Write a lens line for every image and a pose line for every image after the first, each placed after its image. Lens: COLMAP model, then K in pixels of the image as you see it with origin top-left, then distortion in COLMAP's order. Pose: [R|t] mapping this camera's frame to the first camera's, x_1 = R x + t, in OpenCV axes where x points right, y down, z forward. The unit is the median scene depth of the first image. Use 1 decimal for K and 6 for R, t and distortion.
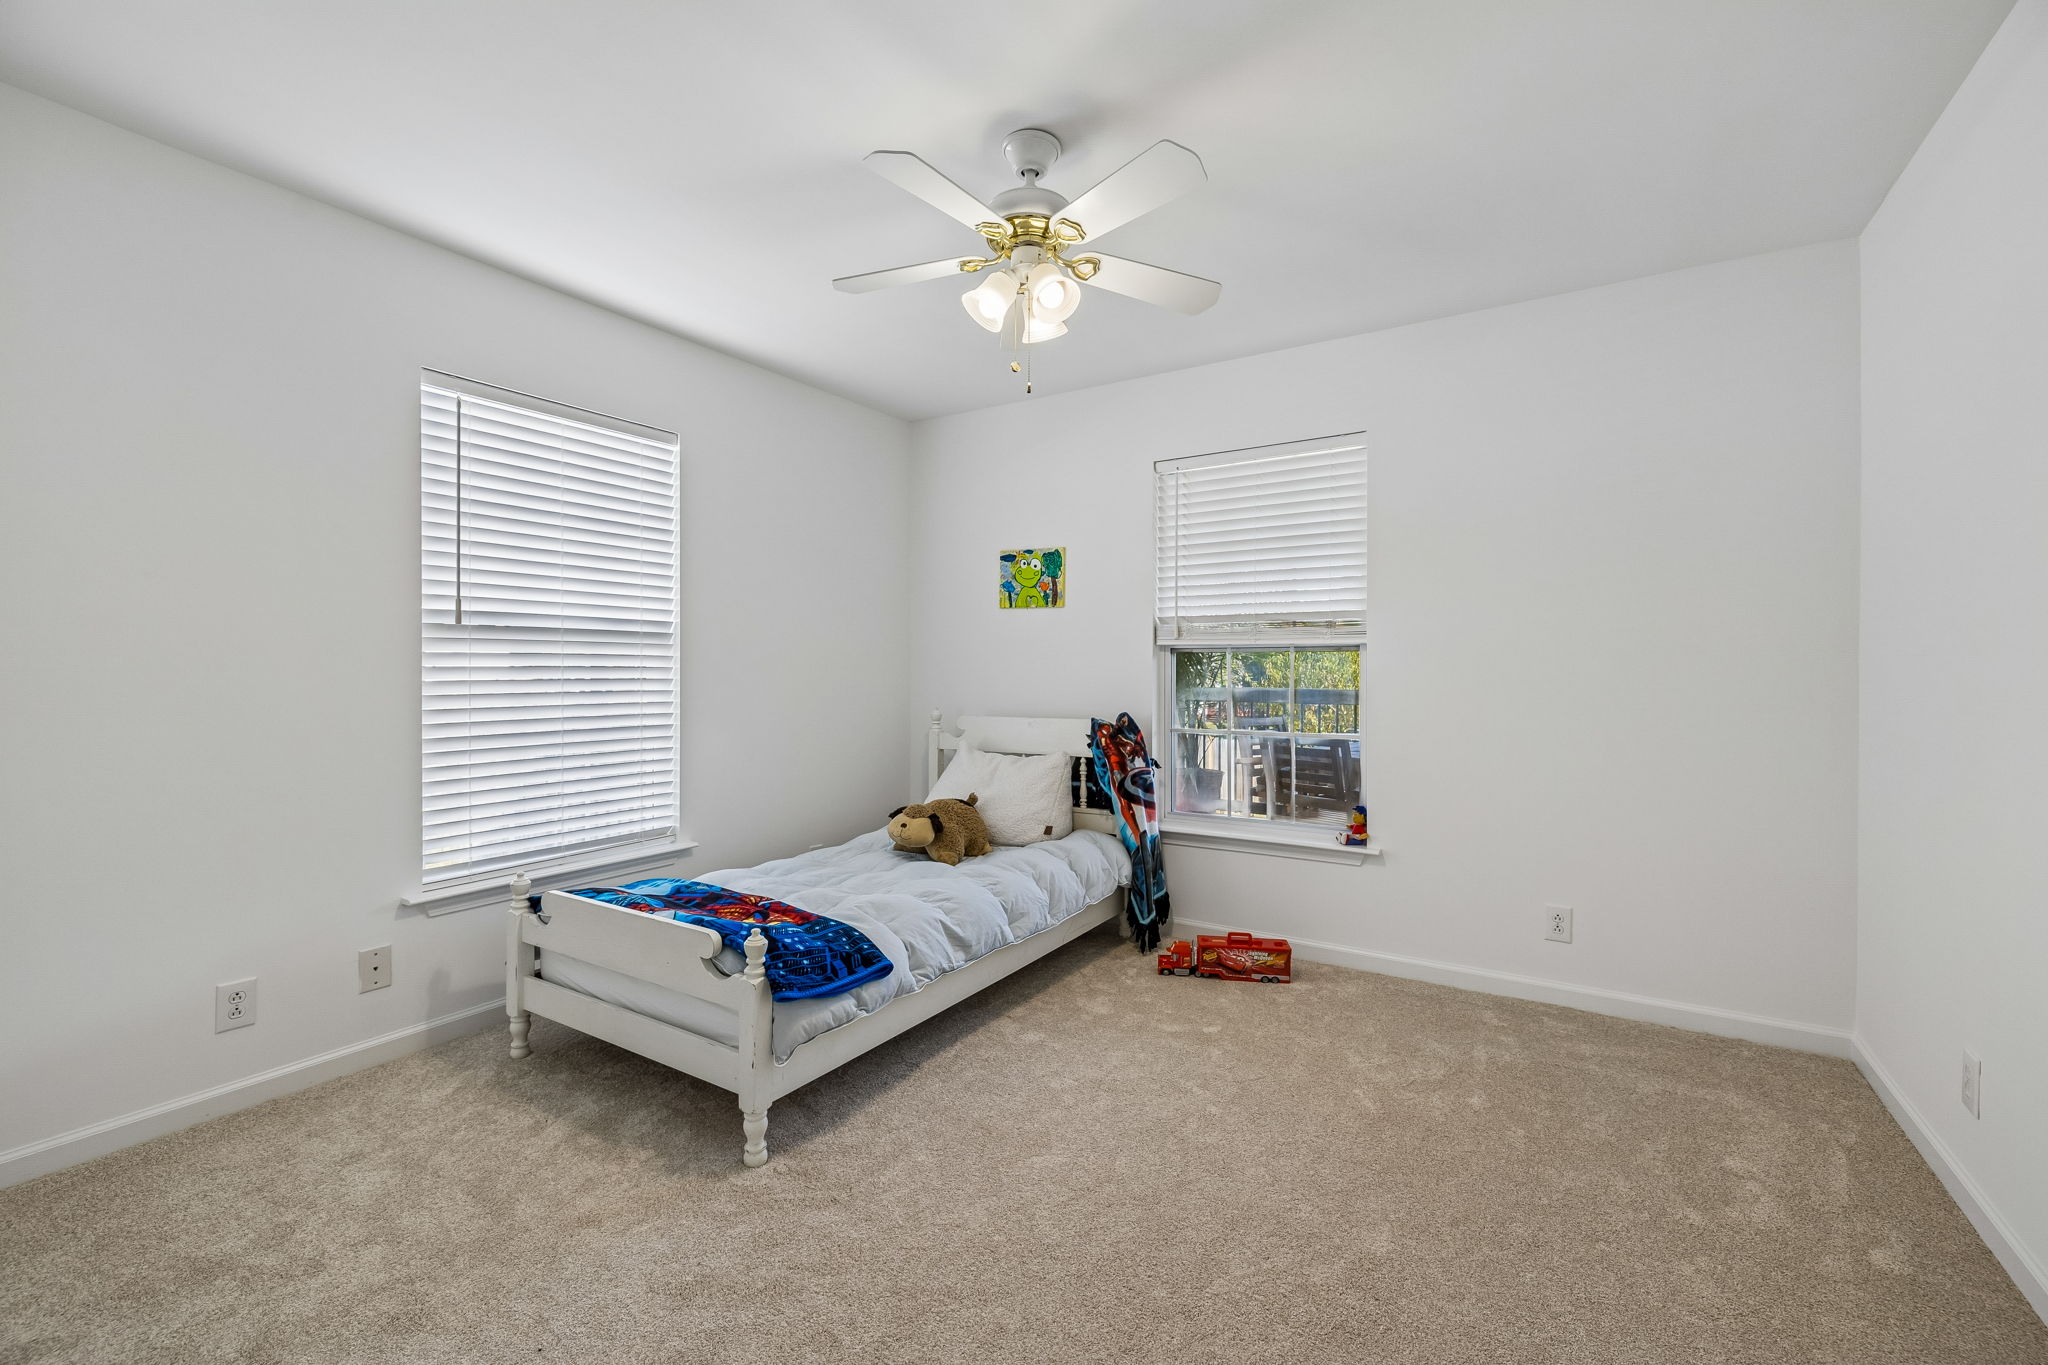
lens RADIAL K [[853.4, 0, 1024.6], [0, 853.4, 673.6], [0, 0, 1]] dist [-0.001419, 0.000012]
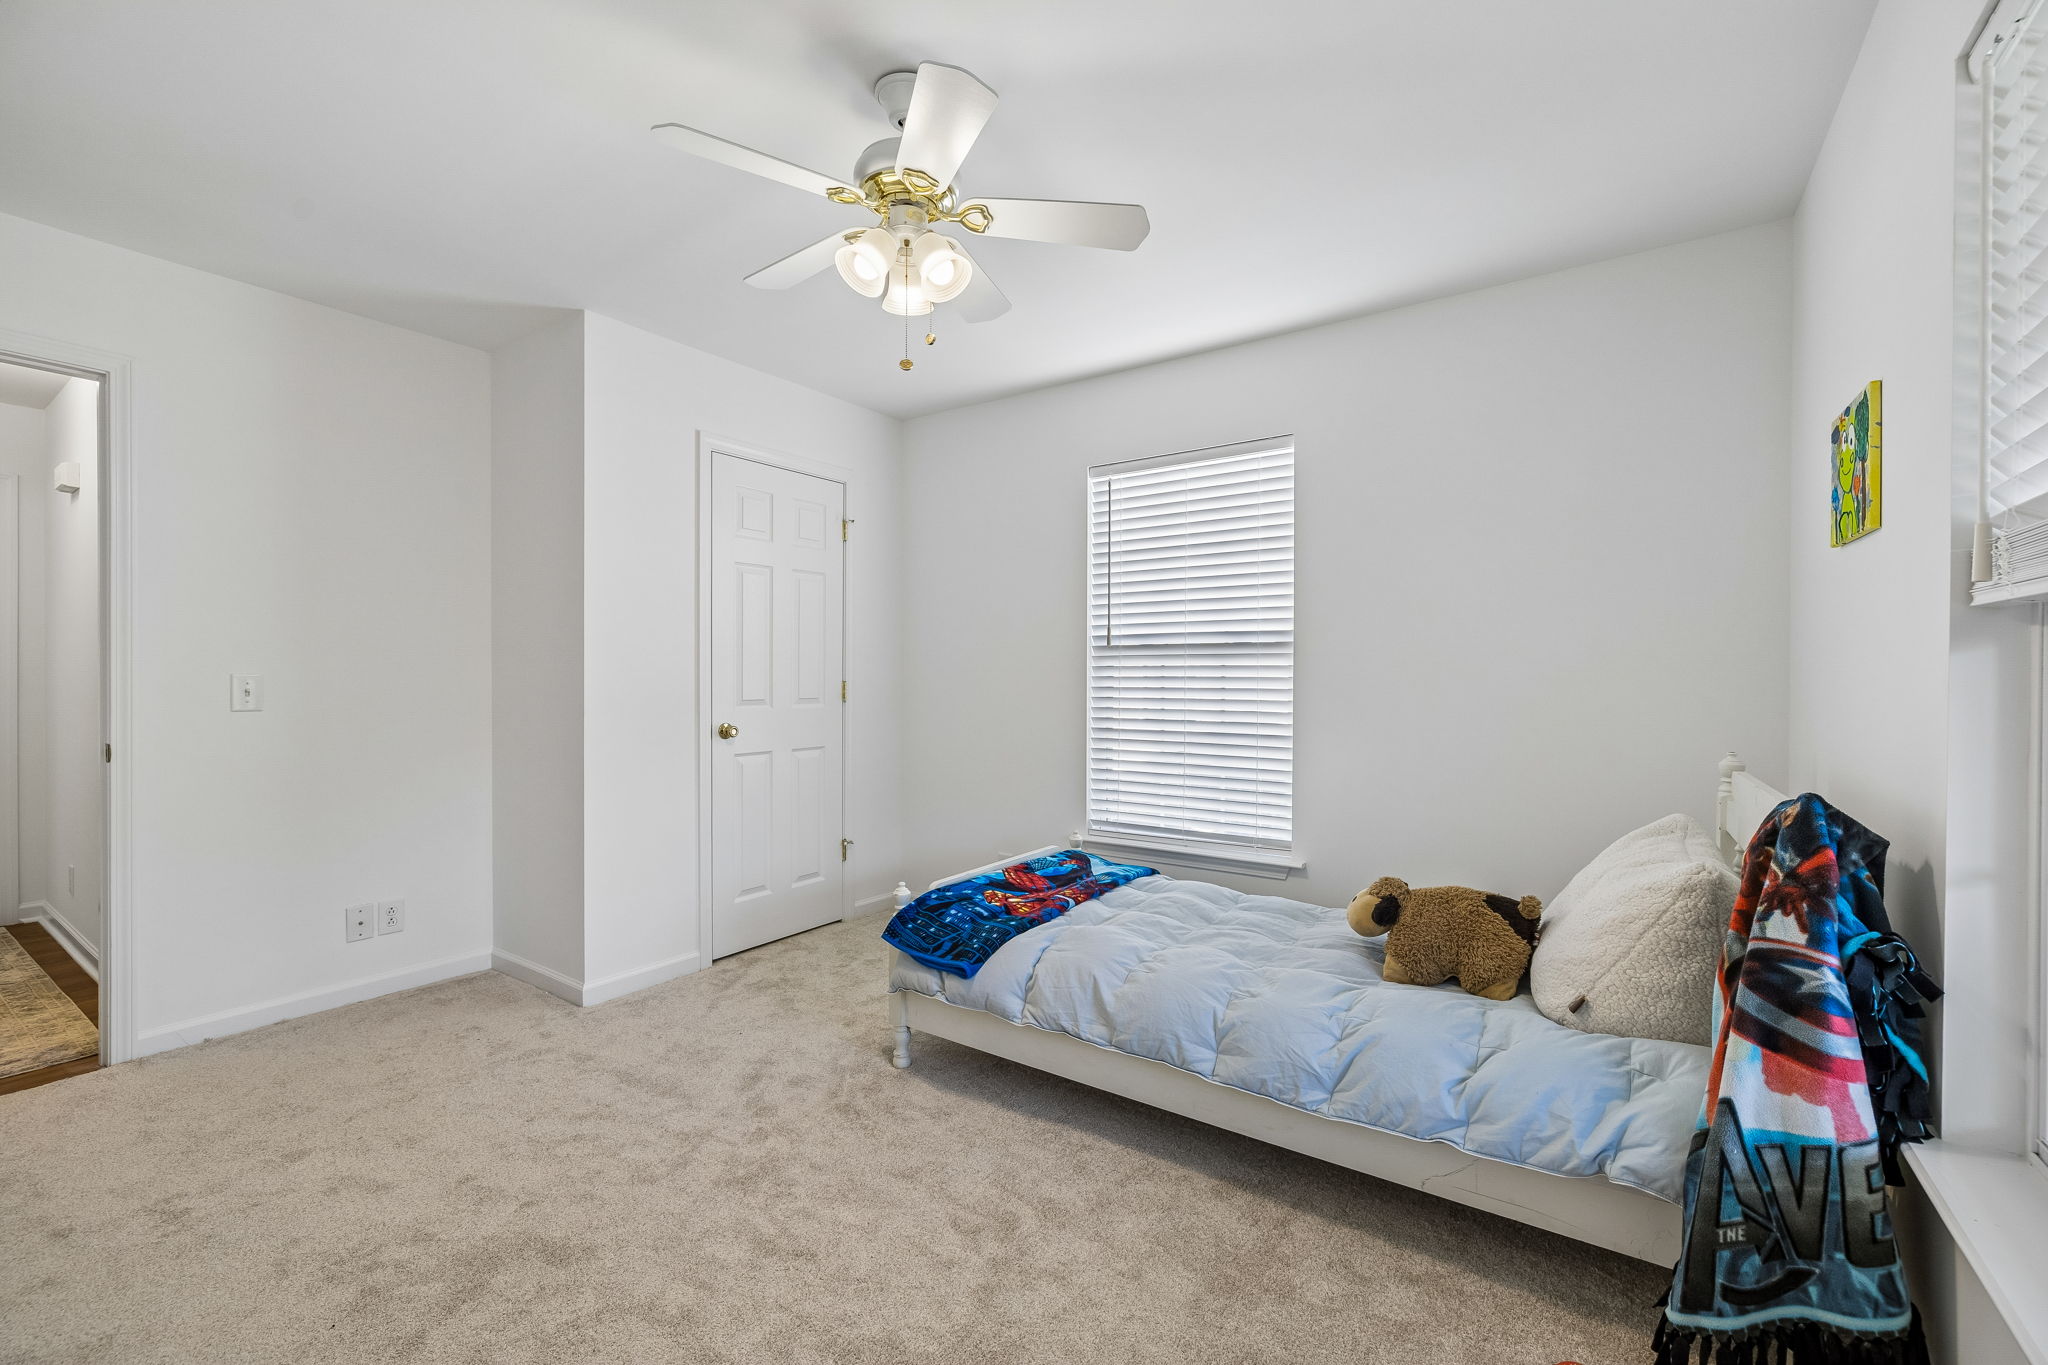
lens RADIAL K [[853.4, 0, 1022.9], [0, 853.4, 682.8], [0, 0, 1]] dist [-0.001419, 0.000012]
pose [[-0.036391, 0.006405, -0.999317, 0.632604], [-0.006930, 0.999954, 0.006661, -0.005608], [0.999314, 0.007168, -0.036345, 0.816937]]
